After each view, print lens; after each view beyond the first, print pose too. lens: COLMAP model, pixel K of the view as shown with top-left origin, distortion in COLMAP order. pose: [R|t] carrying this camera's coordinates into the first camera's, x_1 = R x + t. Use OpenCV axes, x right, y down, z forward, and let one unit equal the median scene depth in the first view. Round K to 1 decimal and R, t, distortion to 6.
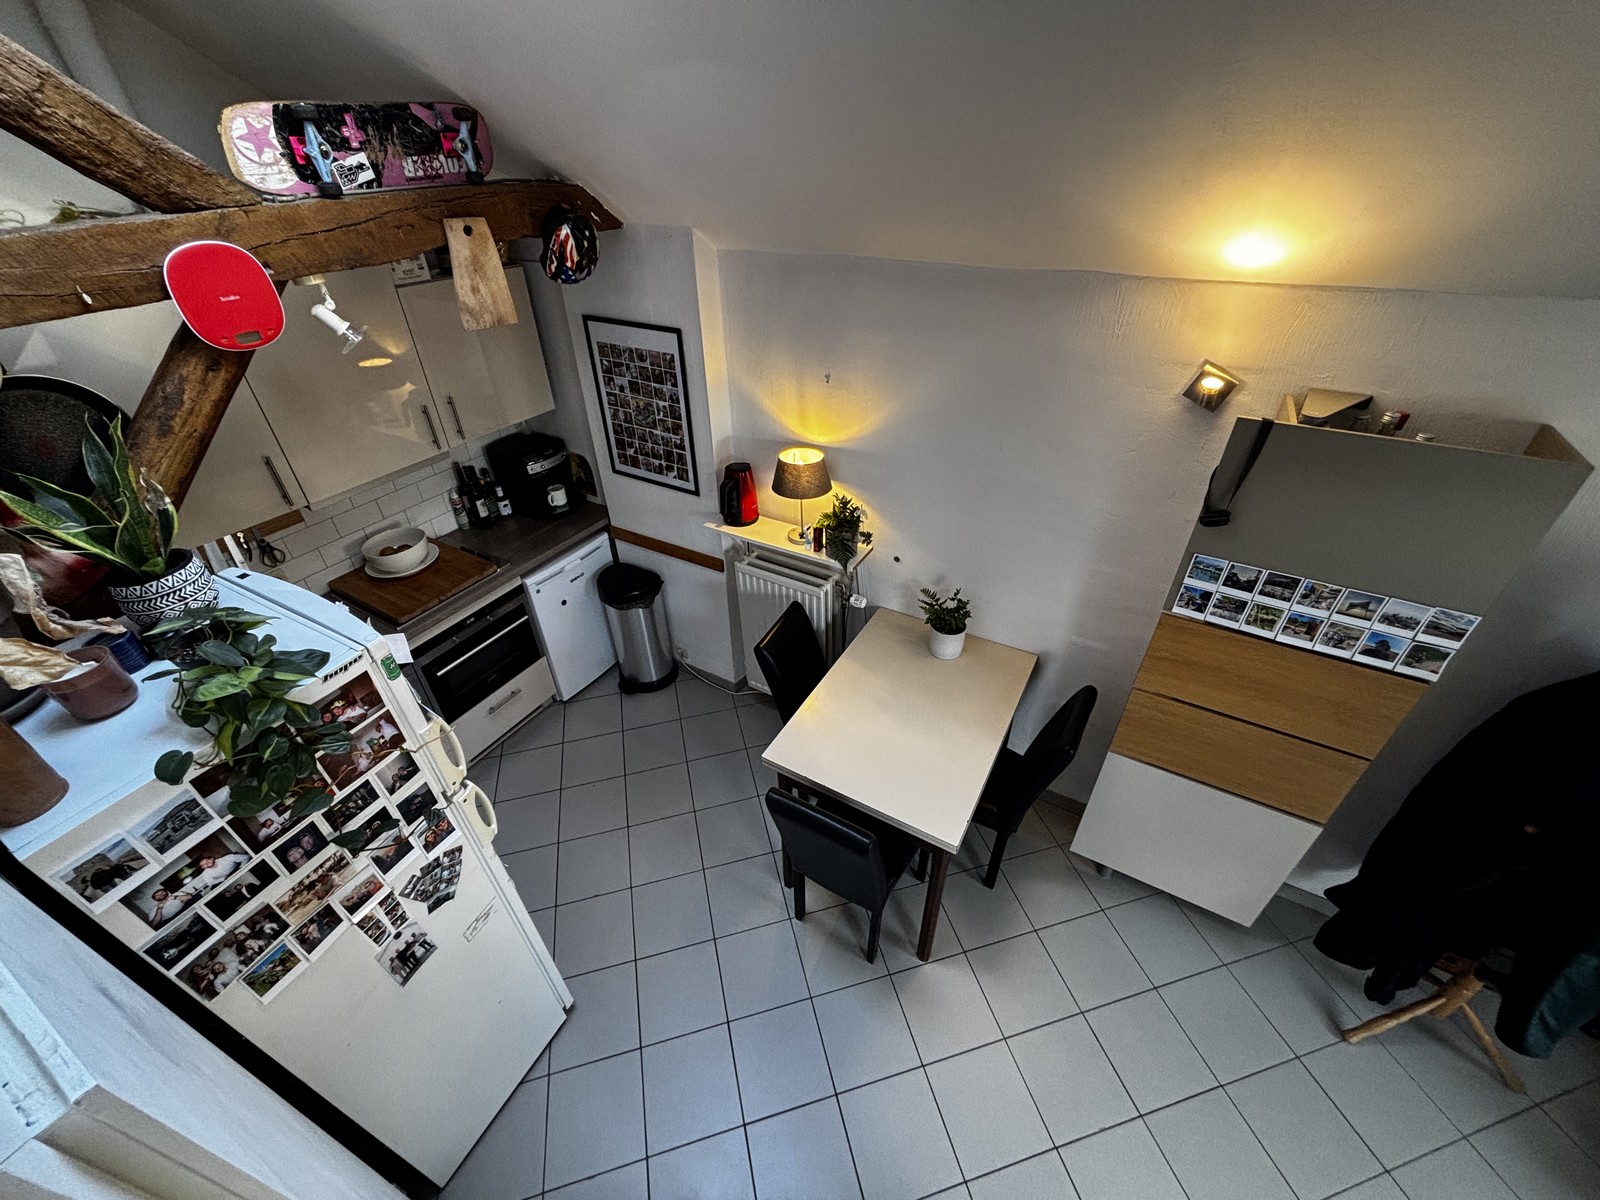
lens RADIAL K [[635.4, 0, 795.2], [0, 635.4, 596.8], [0, 0, 1]] dist [0.001593, 0.000340]
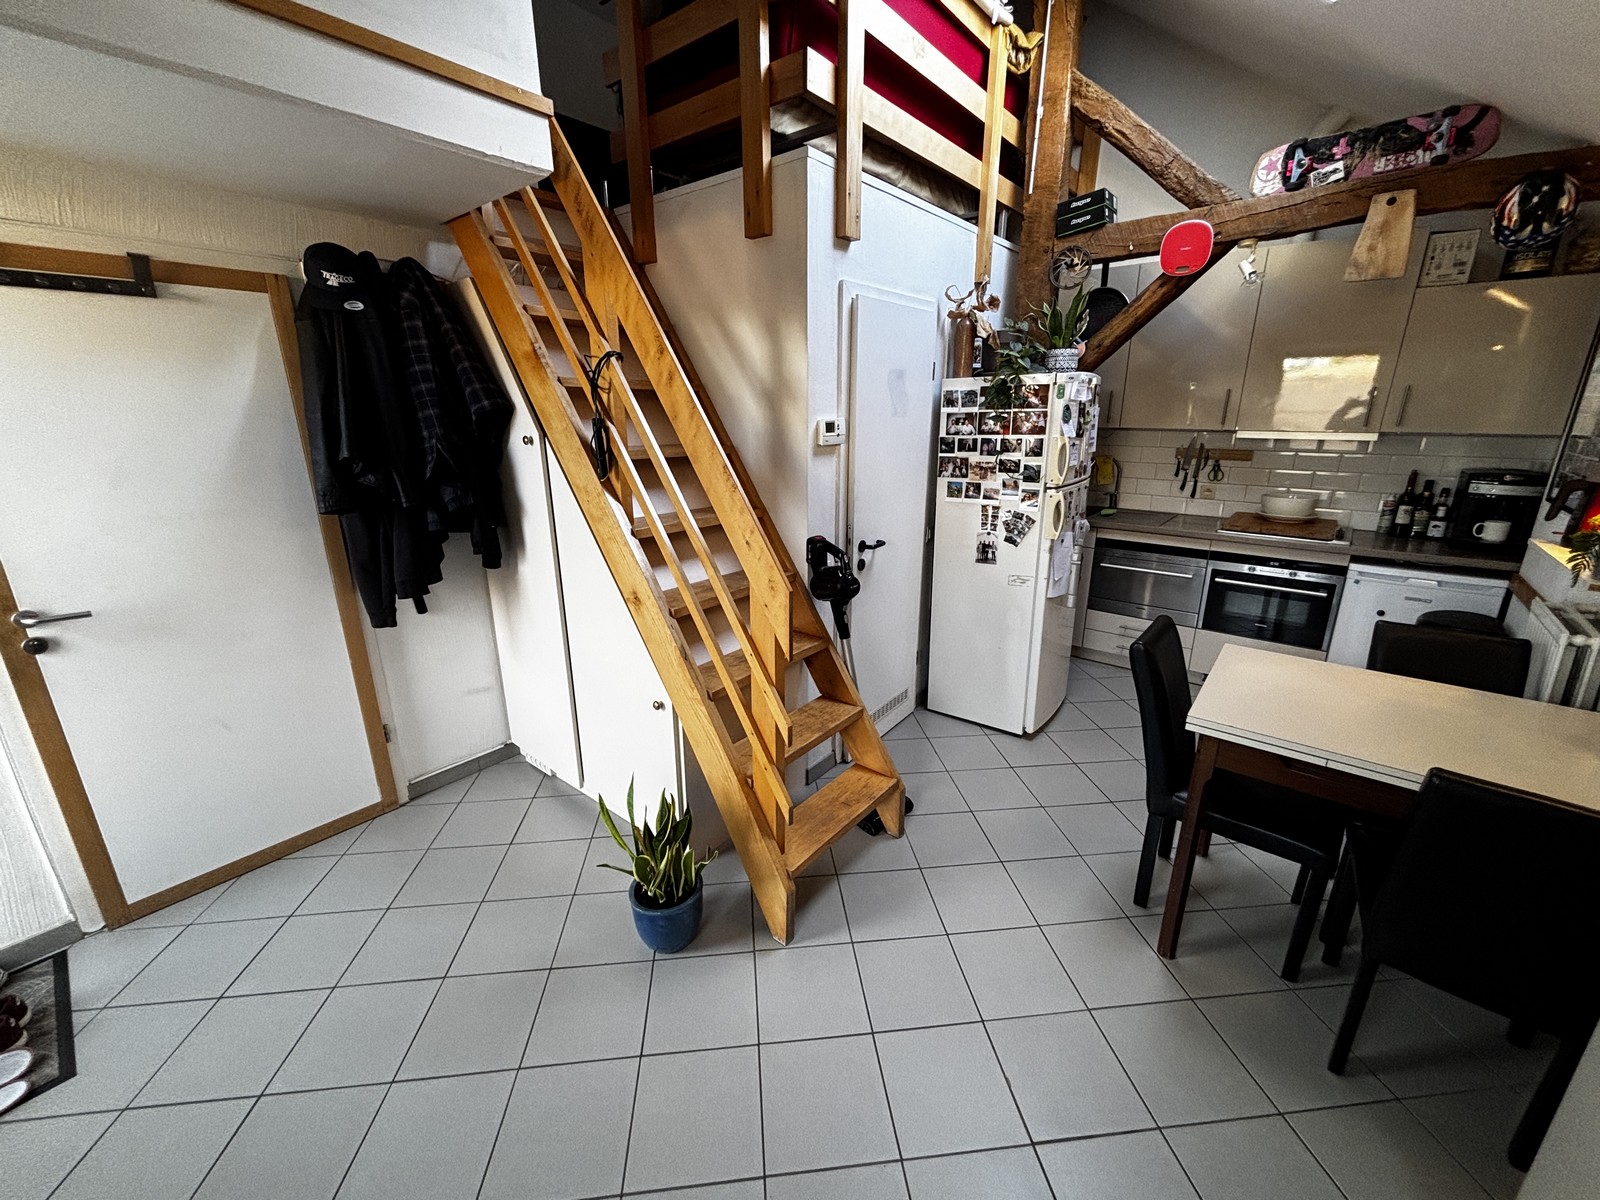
lens RADIAL K [[650.1, 0, 781.2], [0, 650.1, 604.6], [0, 0, 1]] dist [-0.011262, 0.002703]
pose [[-0.166991, 0.309620, -0.936082, 1.256275], [-0.556321, 0.754254, 0.348722, 0.299638], [0.814015, 0.578996, 0.046294, 0.426433]]
